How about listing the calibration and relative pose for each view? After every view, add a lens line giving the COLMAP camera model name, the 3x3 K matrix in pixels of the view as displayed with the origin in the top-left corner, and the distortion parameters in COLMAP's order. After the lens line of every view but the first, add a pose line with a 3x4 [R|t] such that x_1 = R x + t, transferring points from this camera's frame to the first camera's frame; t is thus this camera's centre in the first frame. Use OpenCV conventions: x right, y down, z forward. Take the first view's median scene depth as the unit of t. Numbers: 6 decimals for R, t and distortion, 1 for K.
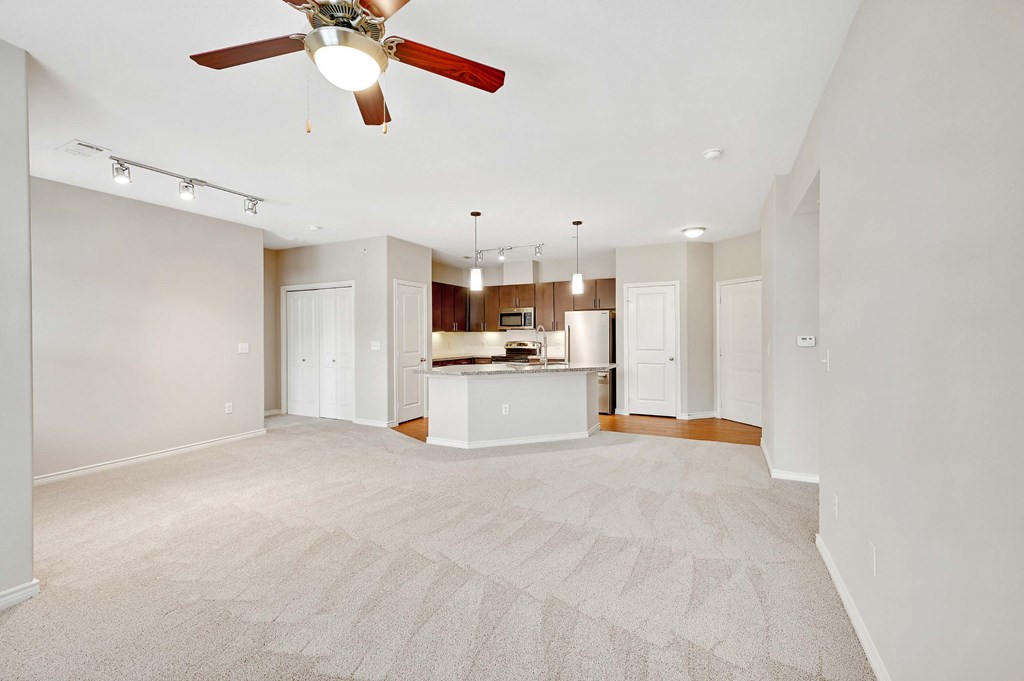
lens RADIAL K [[442.0, 0, 511.0], [0, 442.0, 340.3], [0, 0, 1]] dist [-0.000821, 0.000029]
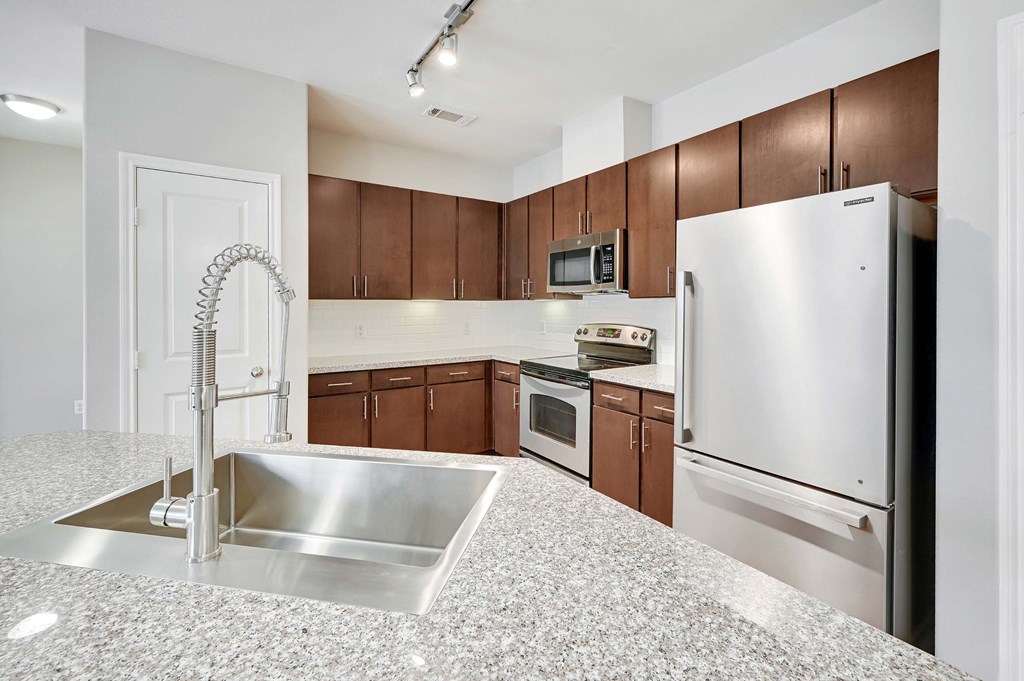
lens RADIAL K [[442.0, 0, 521.0], [0, 442.0, 307.0], [0, 0, 1]] dist [-0.000821, 0.000029]
pose [[0.869978, 0.007434, -0.493034, 0.151918], [-0.010356, 0.999941, -0.003196, -0.011262], [0.492981, 0.007887, 0.870004, 0.650251]]
